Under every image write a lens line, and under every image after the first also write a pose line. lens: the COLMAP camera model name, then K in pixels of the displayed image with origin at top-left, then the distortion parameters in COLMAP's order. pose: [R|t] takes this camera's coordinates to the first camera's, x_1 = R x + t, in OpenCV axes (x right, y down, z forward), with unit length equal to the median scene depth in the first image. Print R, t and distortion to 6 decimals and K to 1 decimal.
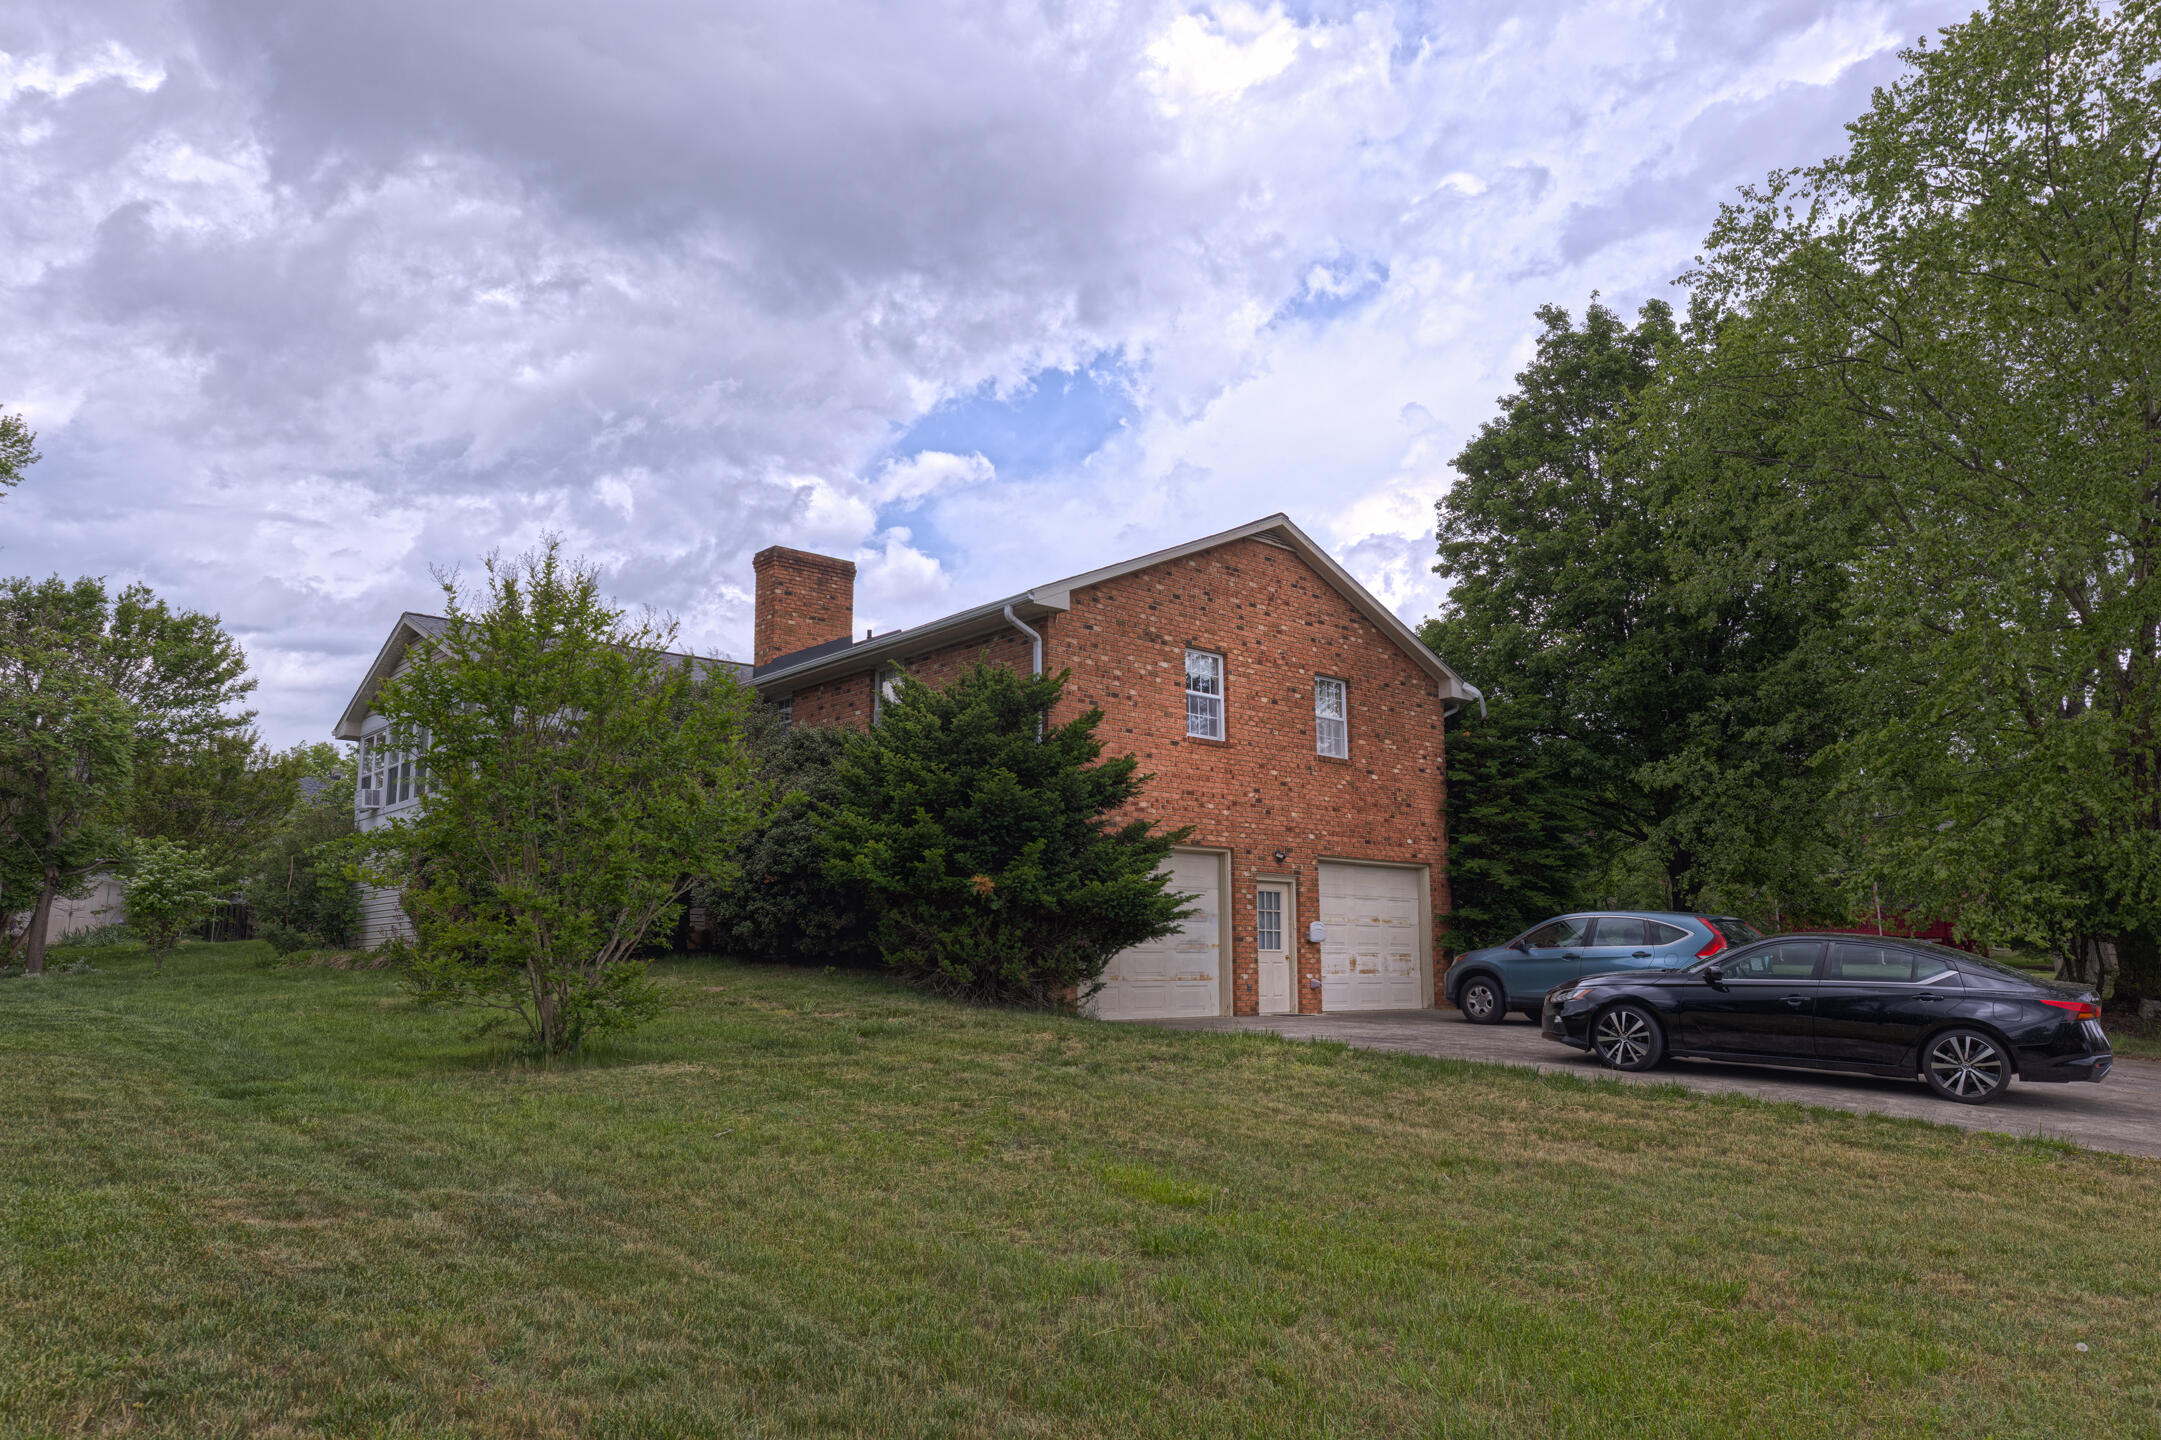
lens RADIAL K [[1469.1, 0, 1080.8], [0, 1469.1, 717.8], [0, 0, 1]] dist [0.007107, 0.003738]
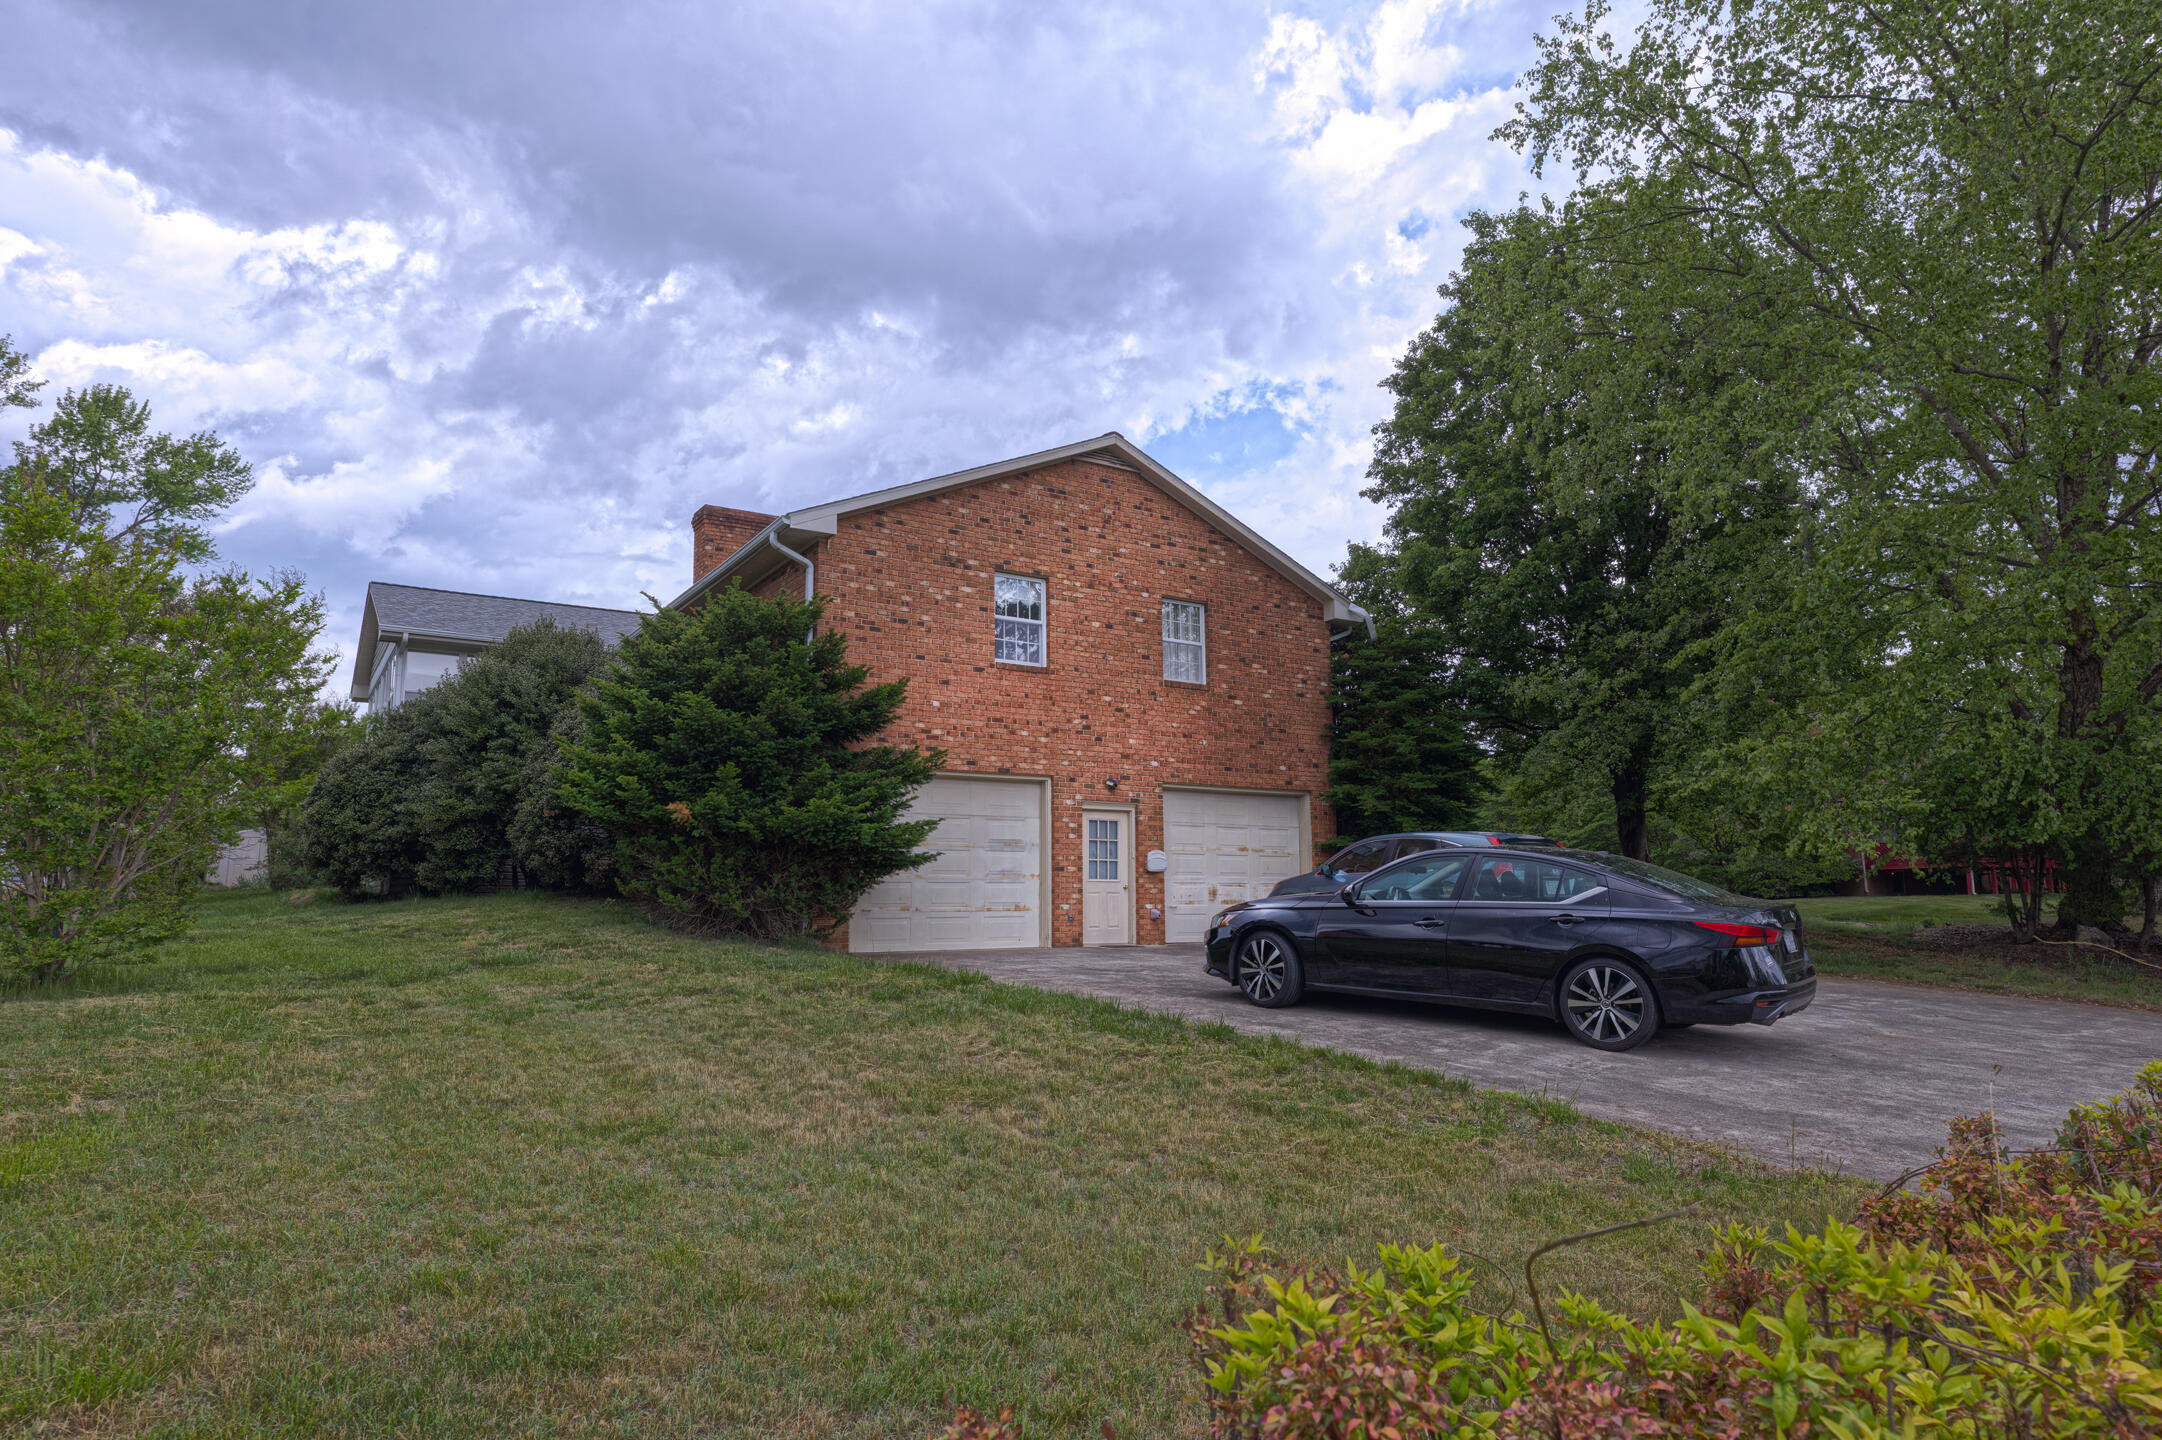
lens RADIAL K [[1297.5, 0, 1080.5], [0, 1297.5, 720.4], [0, 0, 1]] dist [0.001292, 0.000326]
pose [[0.986398, -0.029236, -0.161752, 0.257438], [0.033150, 0.999218, 0.021555, 0.033300], [0.160995, -0.026624, 0.986596, 0.151822]]
